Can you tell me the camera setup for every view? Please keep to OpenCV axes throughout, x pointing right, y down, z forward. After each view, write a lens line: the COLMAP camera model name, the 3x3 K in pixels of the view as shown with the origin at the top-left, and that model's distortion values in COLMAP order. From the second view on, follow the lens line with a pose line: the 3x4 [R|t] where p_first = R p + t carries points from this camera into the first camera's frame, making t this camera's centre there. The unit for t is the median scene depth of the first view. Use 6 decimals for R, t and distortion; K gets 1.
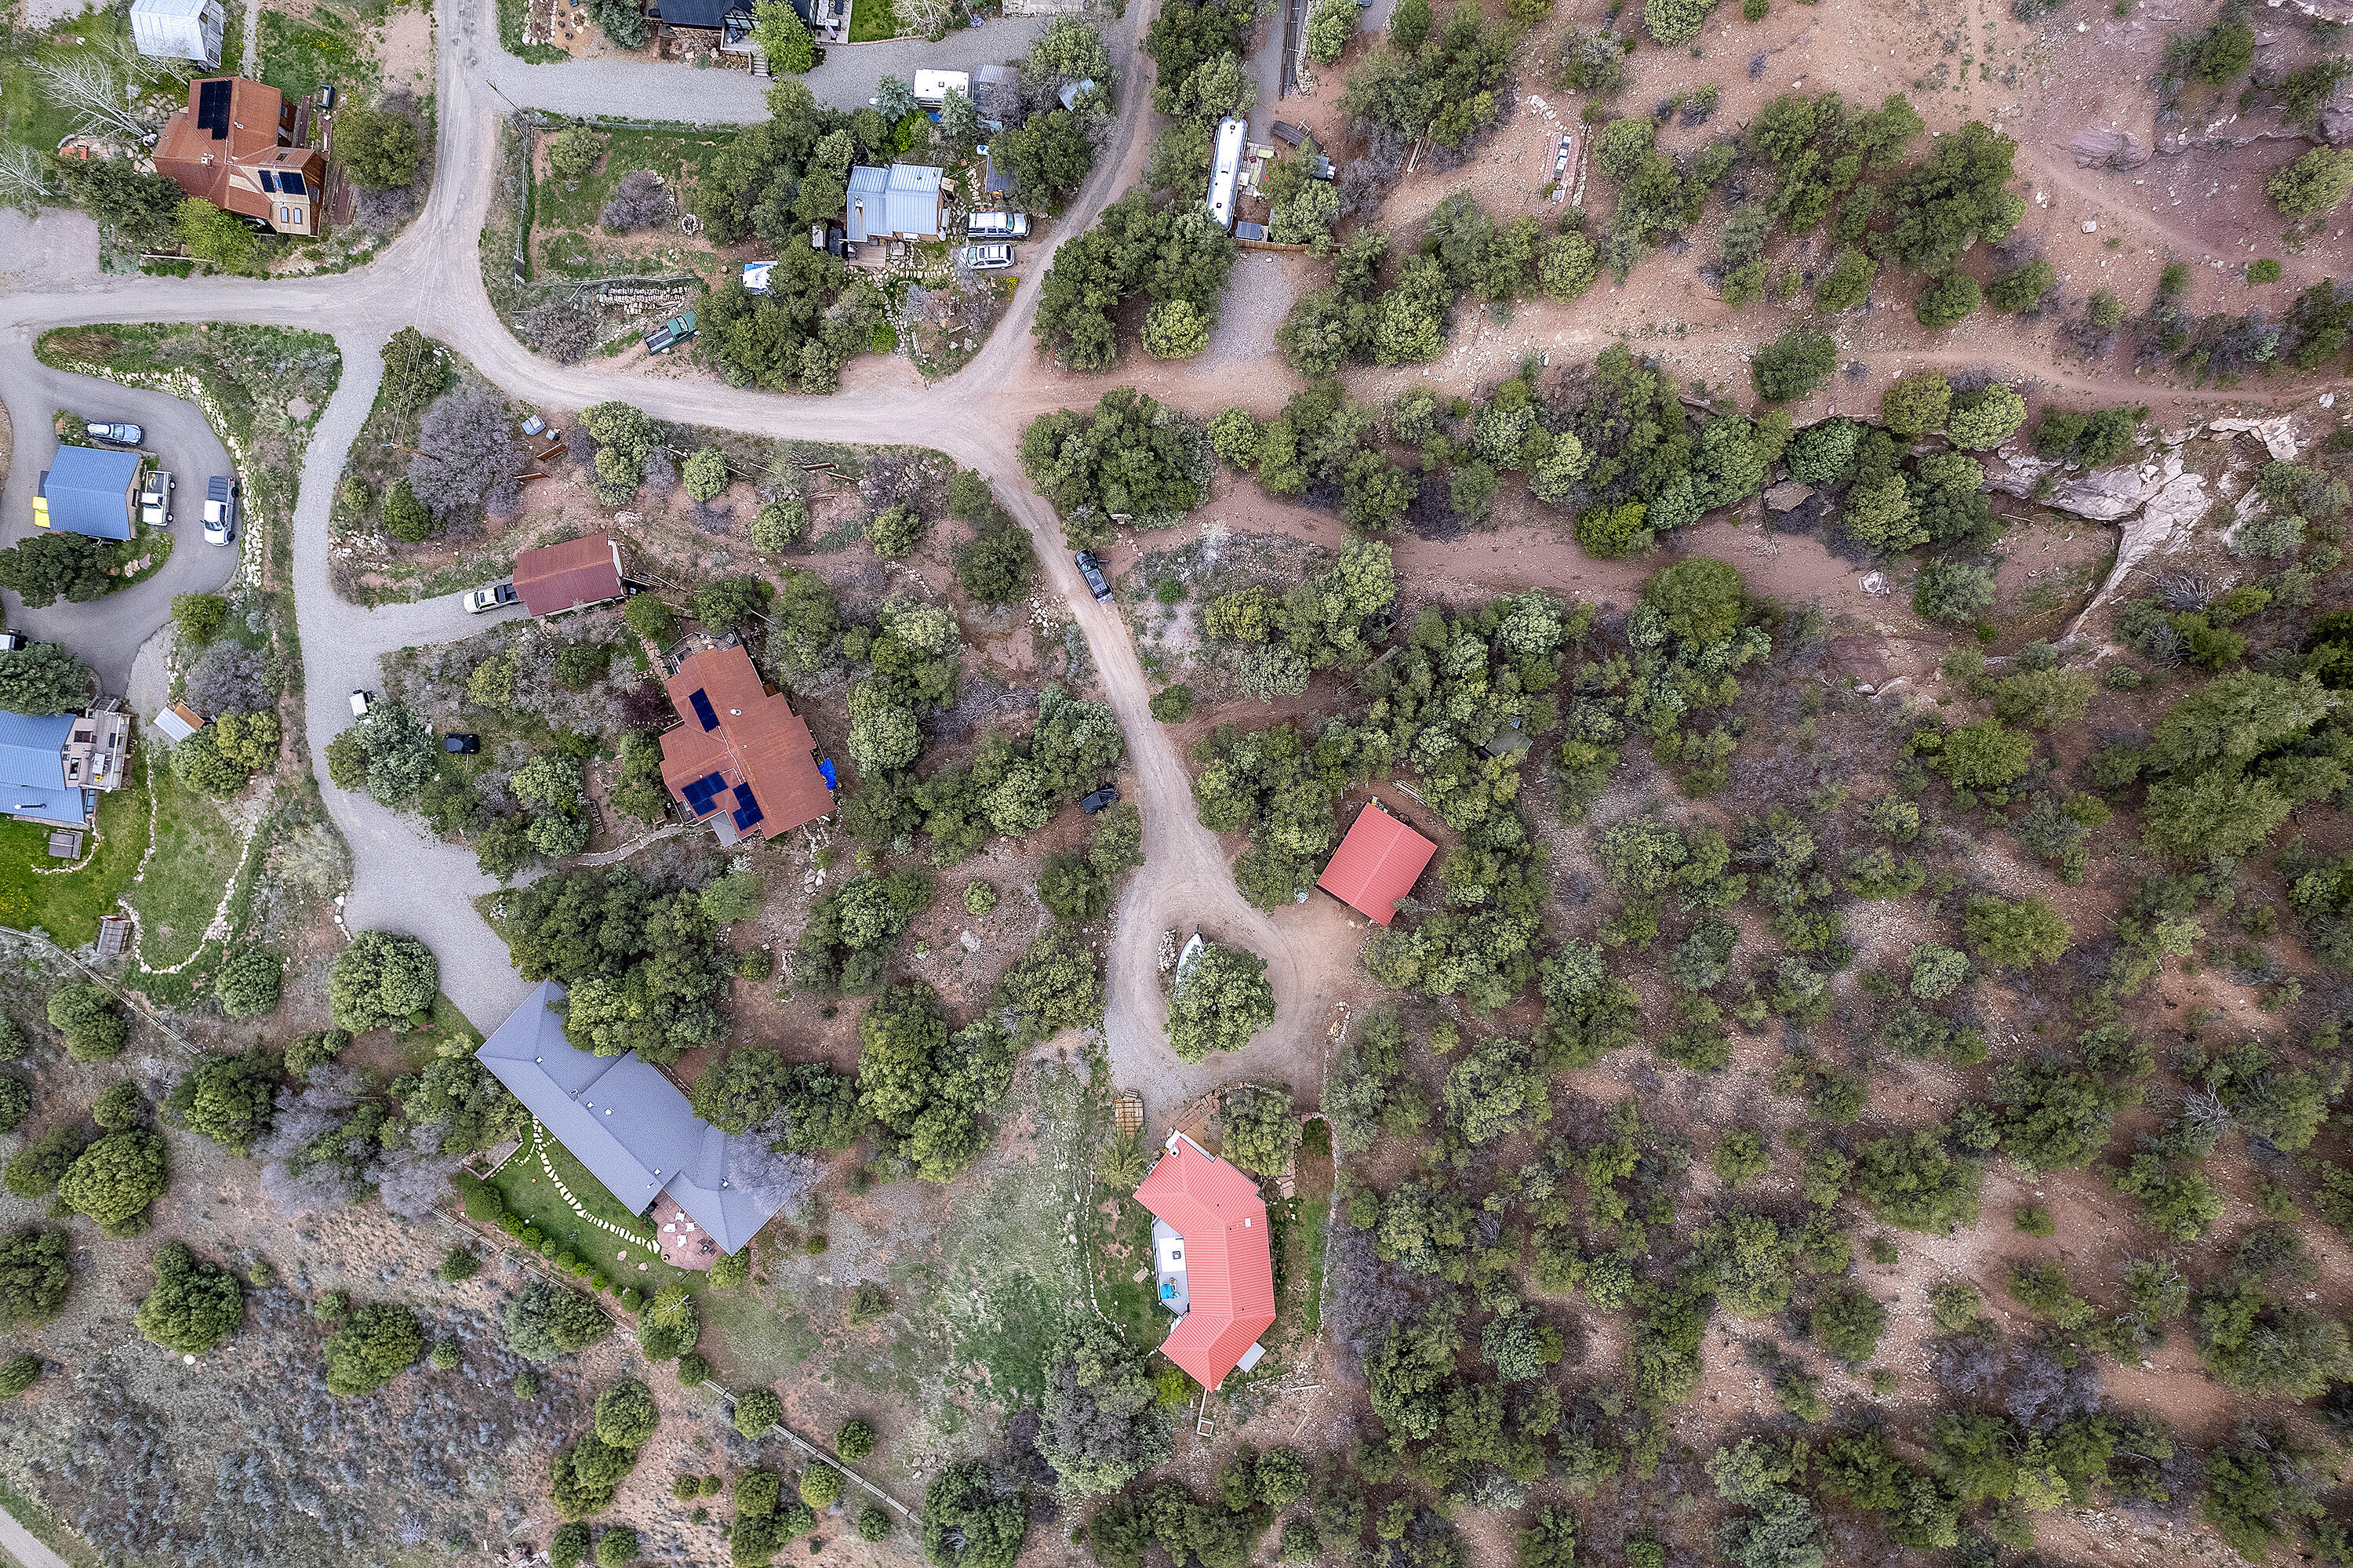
lens RADIAL K [[2280.8, 0, 1169.9], [0, 2280.8, 772.1], [0, 0, 1]] dist [-0.239991, 0.368893]
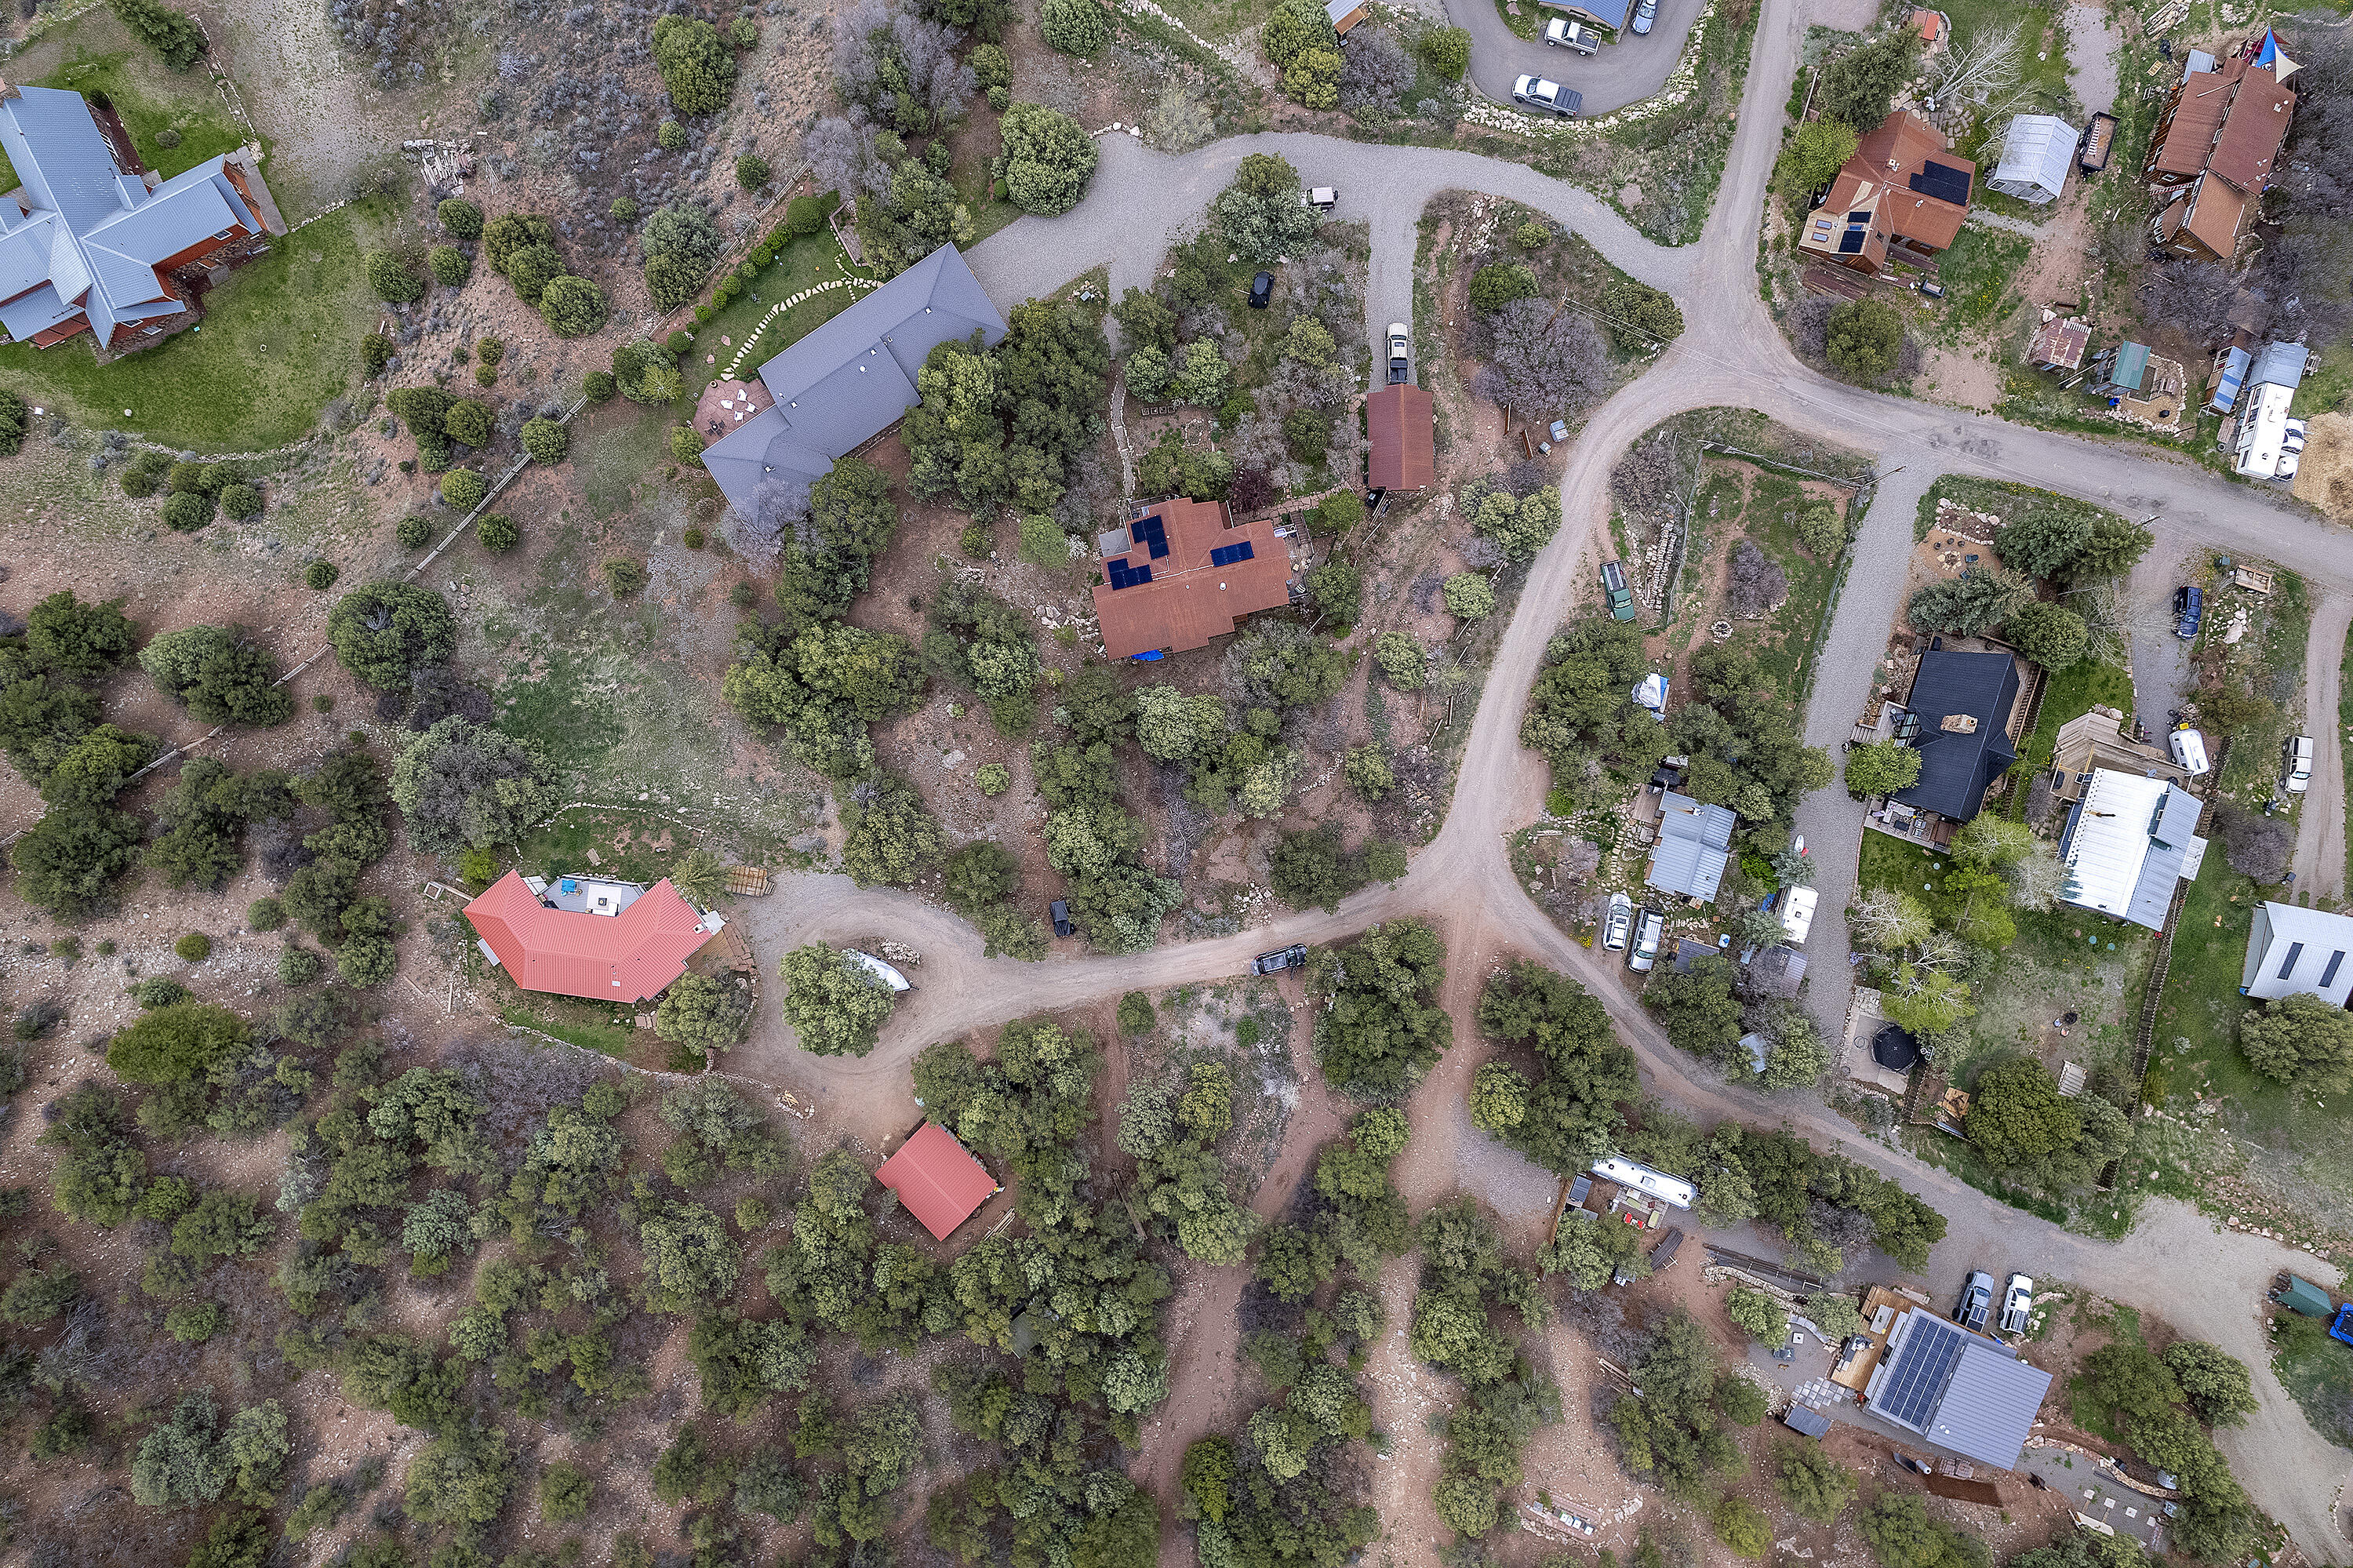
lens RADIAL K [[2280.8, 0, 1169.9], [0, 2280.8, 772.1], [0, 0, 1]] dist [-0.239991, 0.368893]
pose [[-0.215025, 0.976533, 0.012183, -0.115419], [-0.976452, -0.215197, 0.015224, -0.035620], [0.017488, -0.008623, 0.999810, -0.003588]]
